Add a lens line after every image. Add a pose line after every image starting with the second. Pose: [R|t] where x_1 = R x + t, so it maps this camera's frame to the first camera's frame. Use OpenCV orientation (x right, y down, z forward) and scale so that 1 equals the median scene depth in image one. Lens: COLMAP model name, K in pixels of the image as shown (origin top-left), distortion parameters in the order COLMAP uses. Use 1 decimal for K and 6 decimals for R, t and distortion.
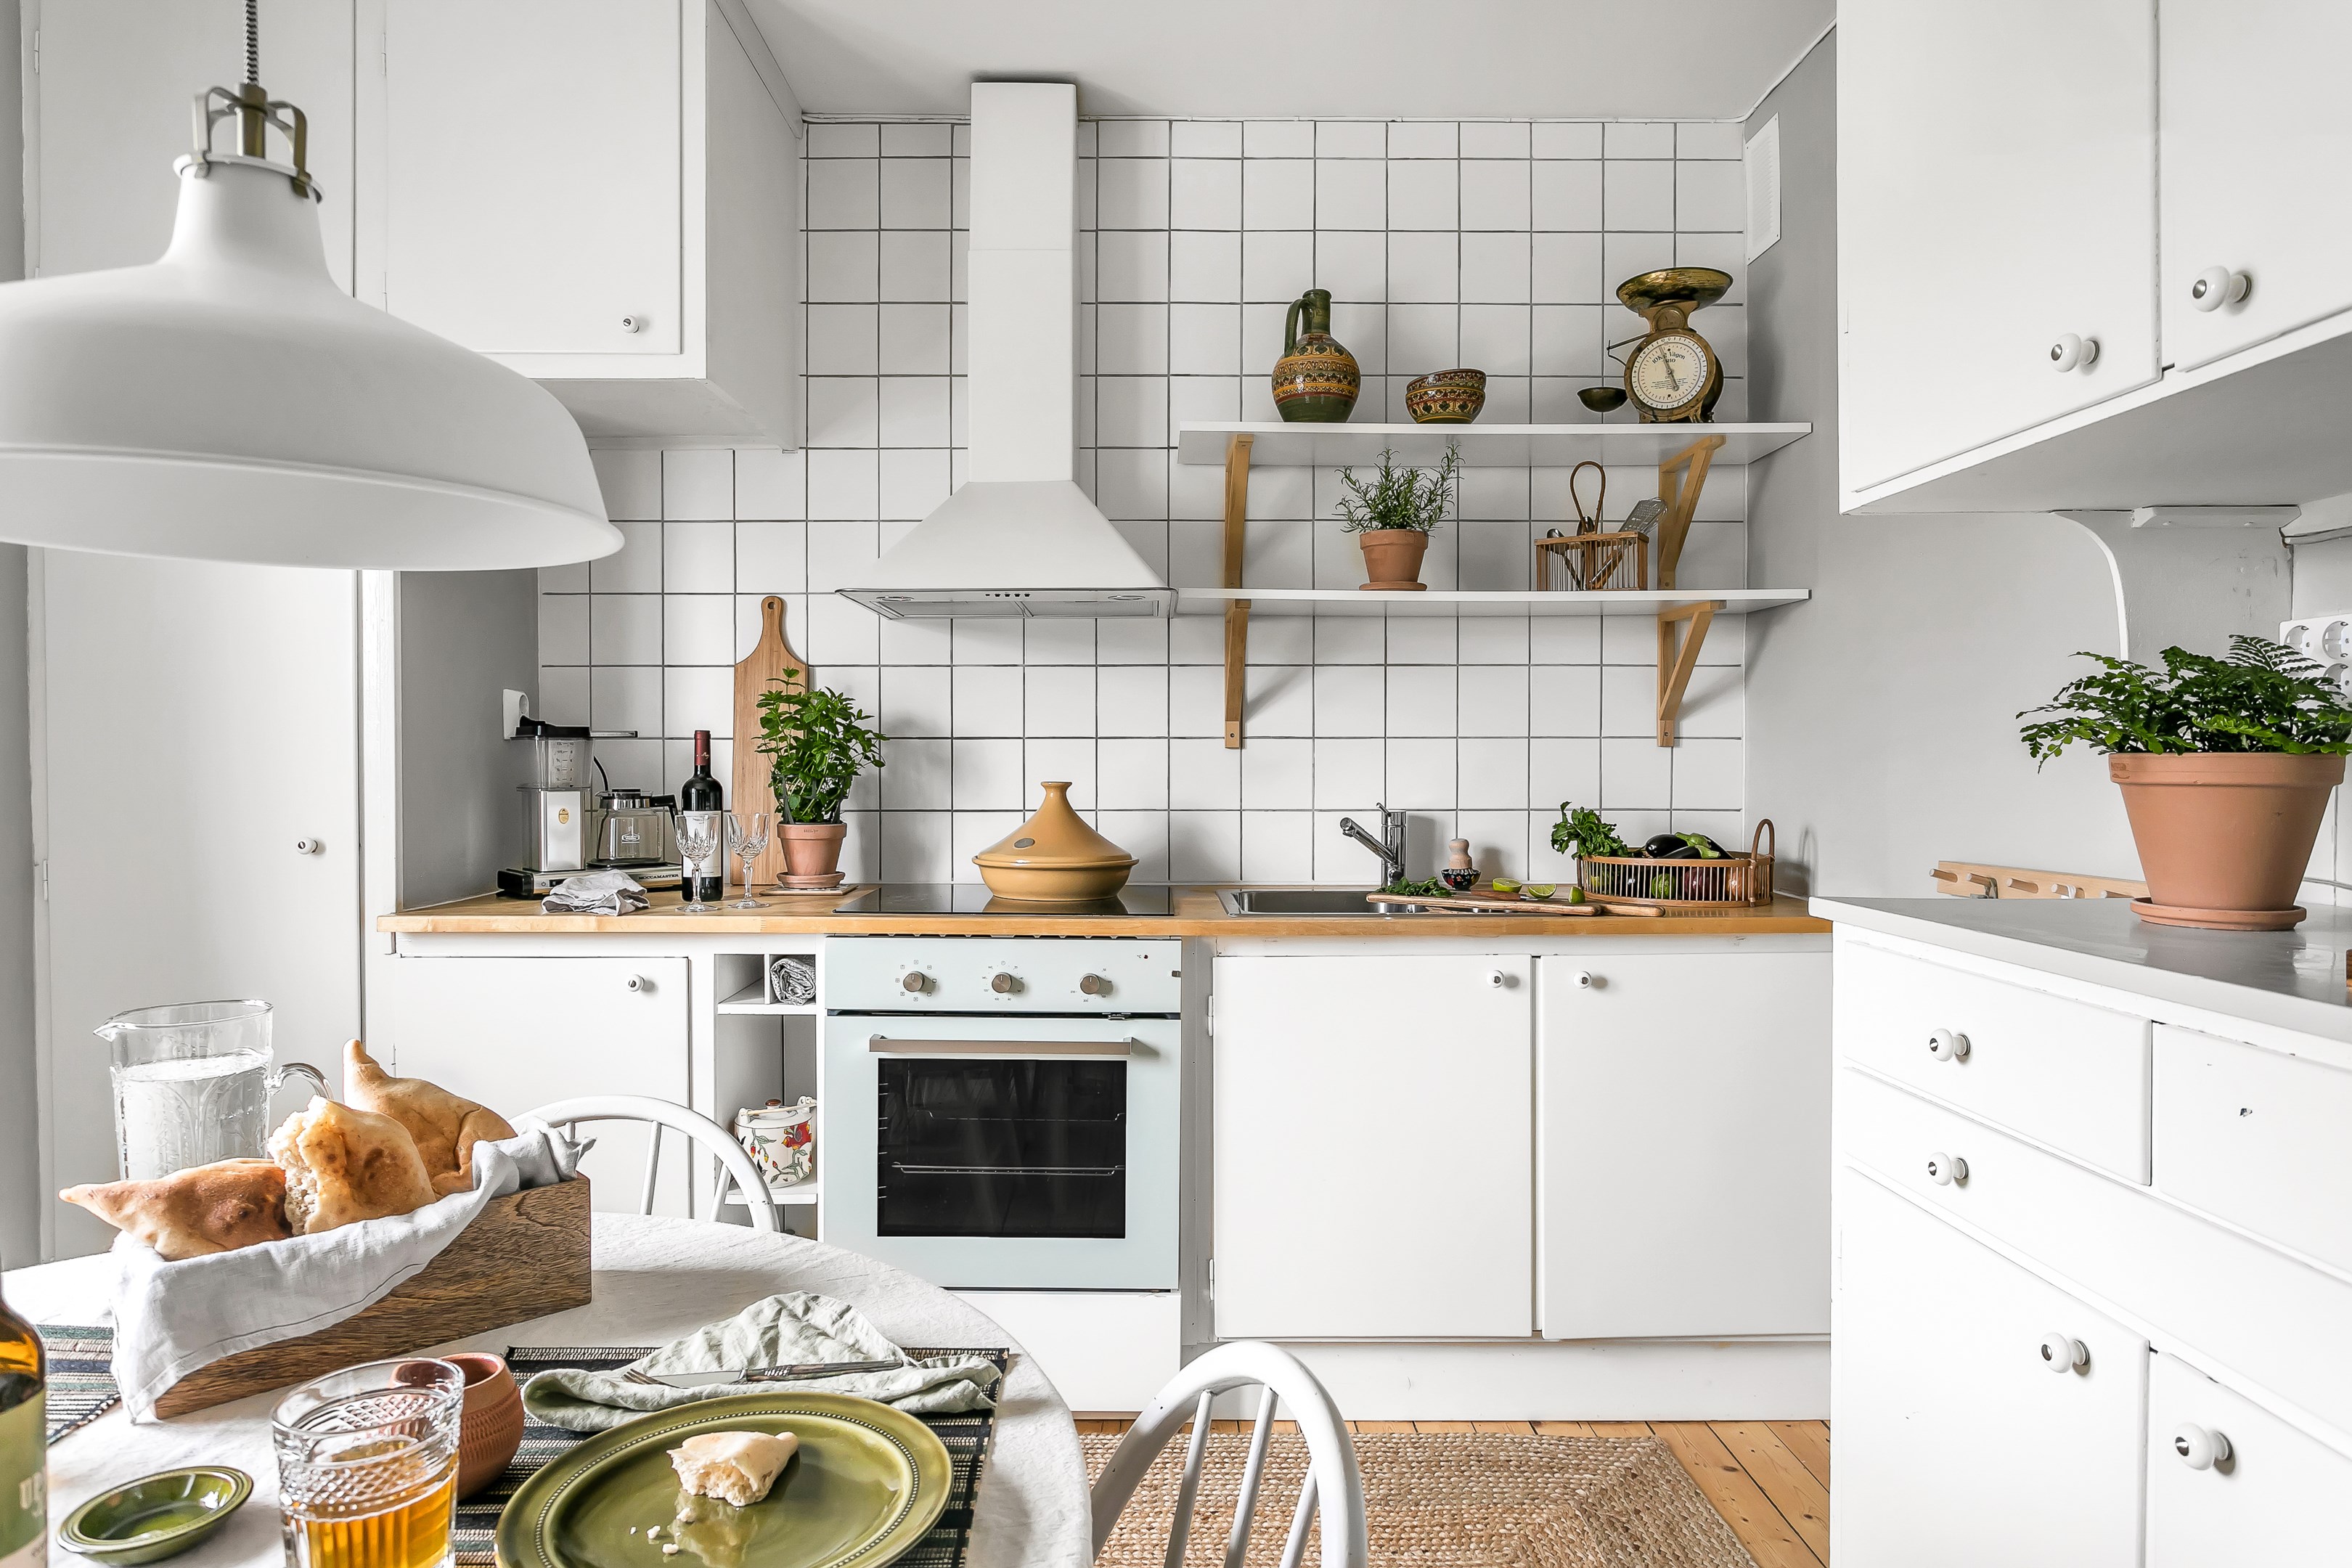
lens RADIAL K [[1391.2, 0, 1138.7], [0, 1391.2, 776.1], [0, 0, 1]] dist [-0.004226, -0.000363]
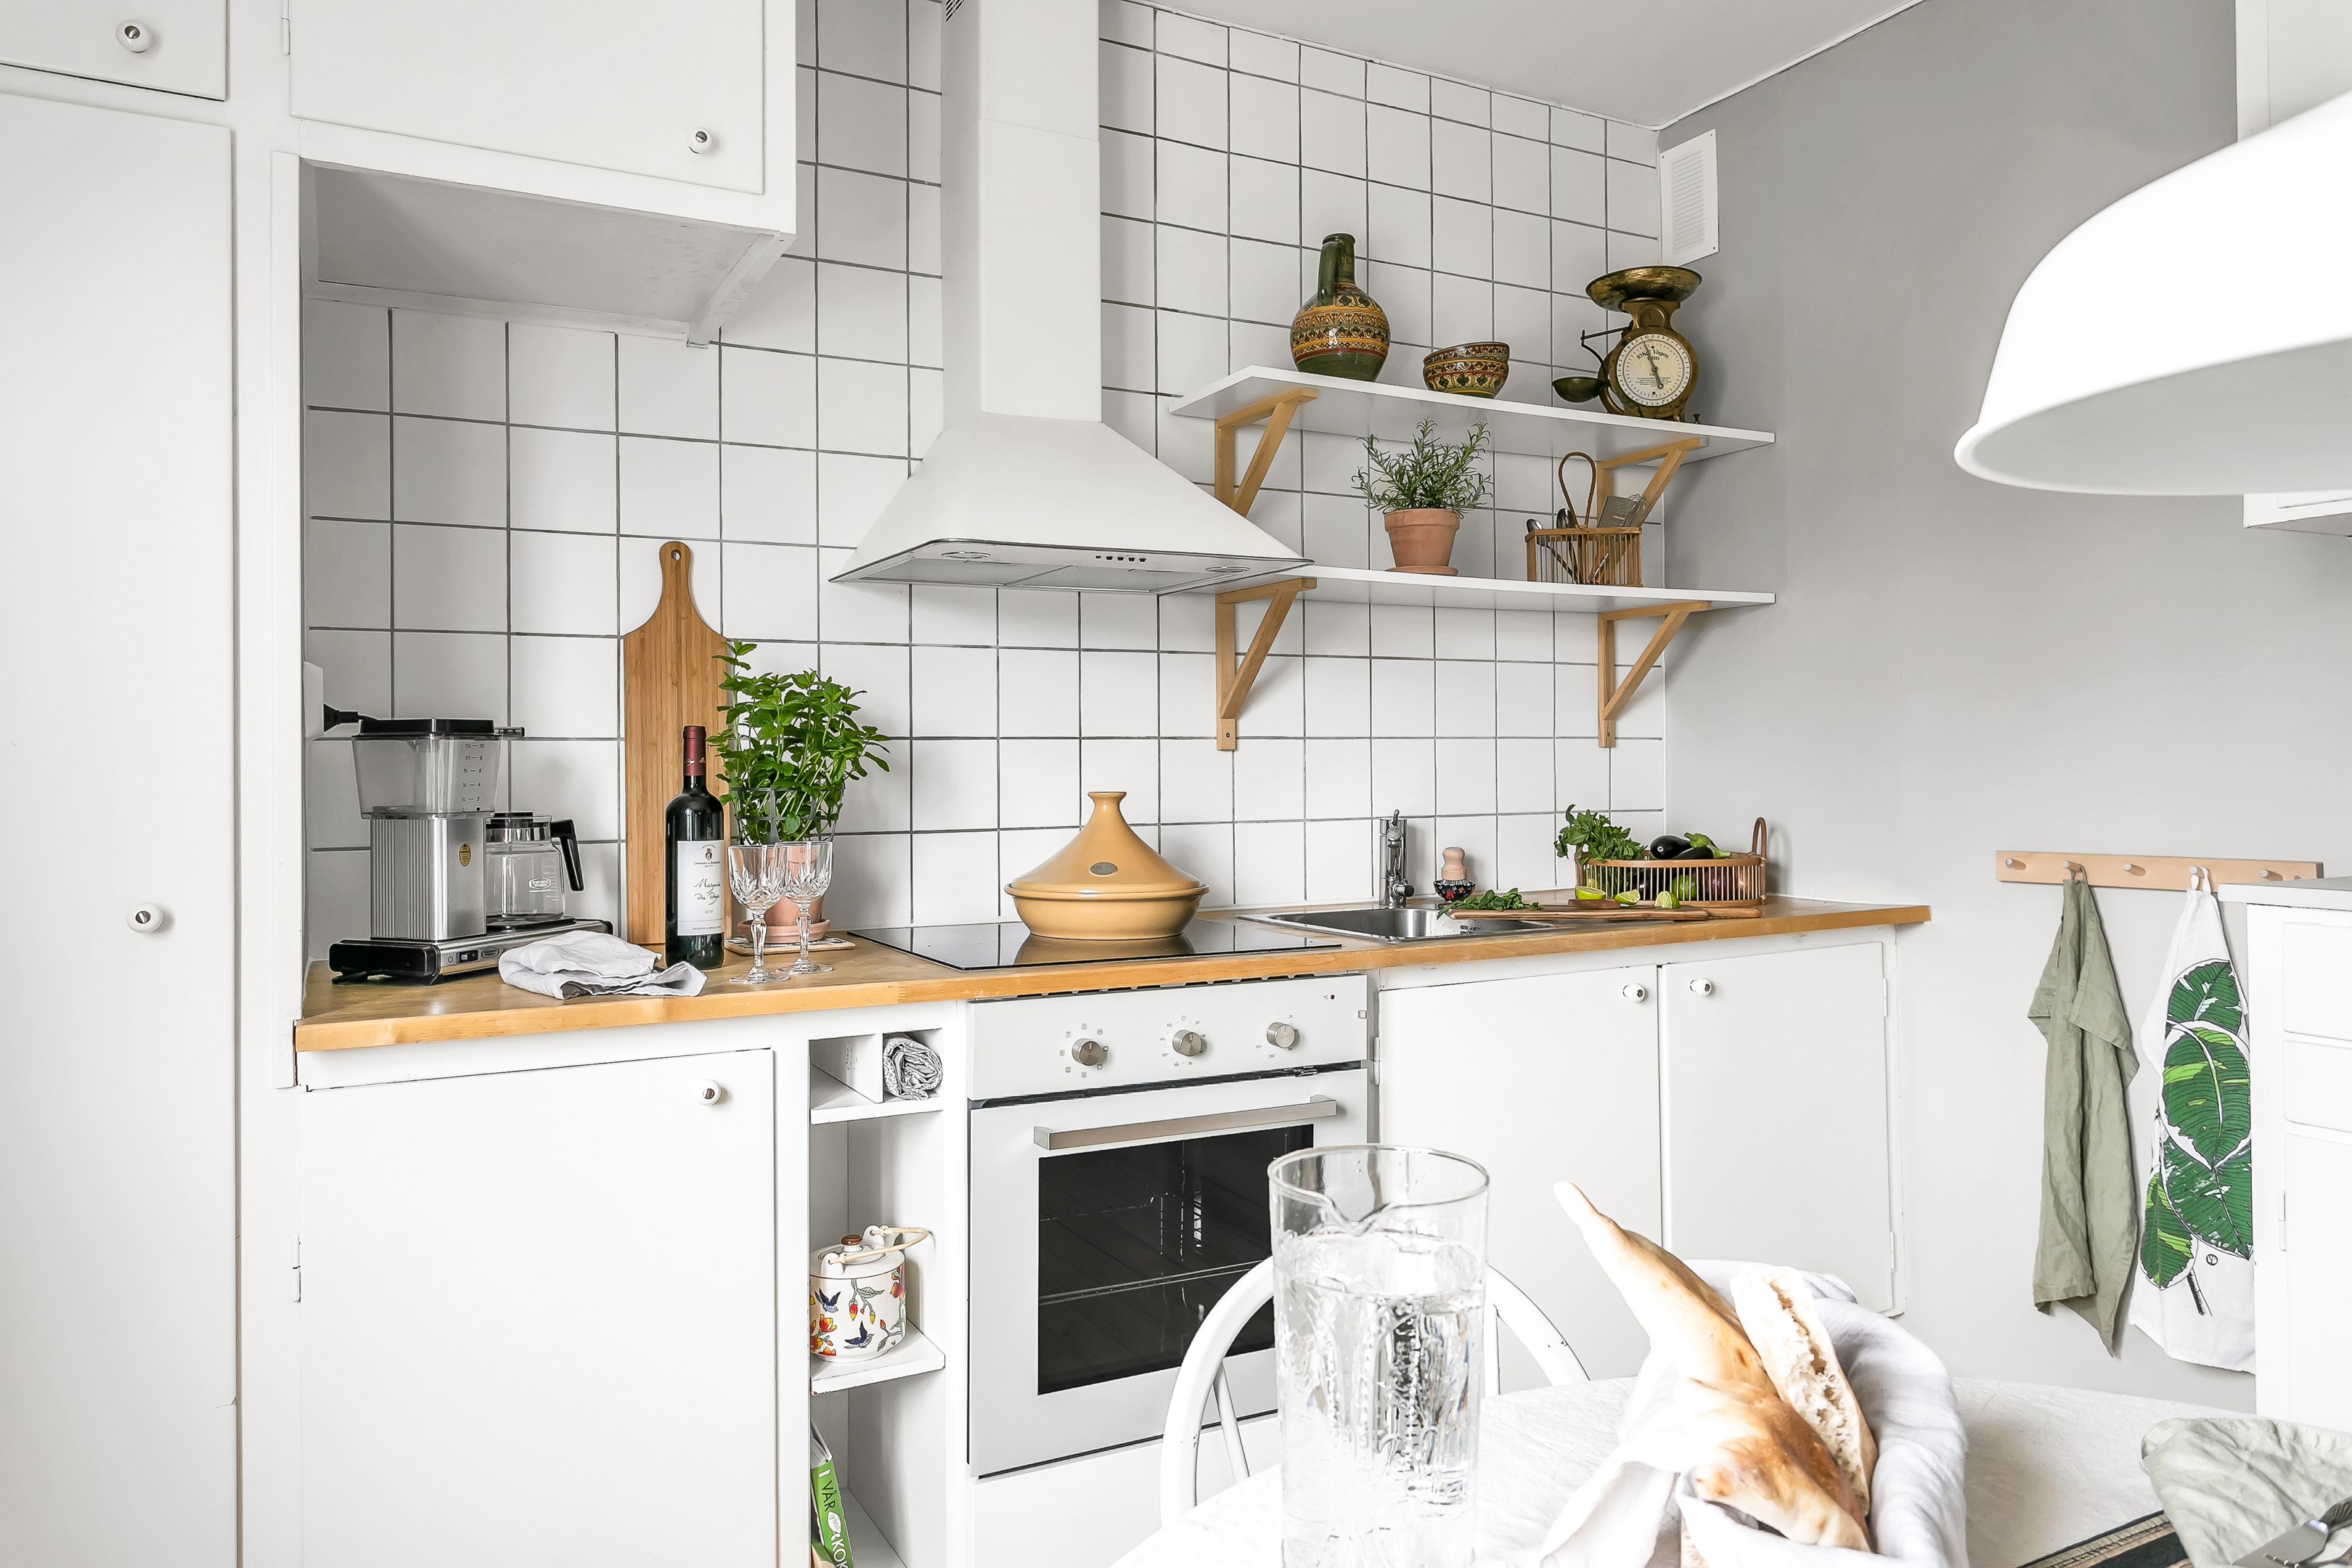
lens RADIAL K [[1570.2, 0, 1175.1], [0, 1570.2, 747.2], [0, 0, 1]] dist [0.007387, 0.001687]
pose [[0.886079, -0.002434, 0.463527, -0.434610], [0.013753, 0.999684, -0.021041, -0.002014], [-0.463330, 0.025019, 0.885833, 0.167381]]
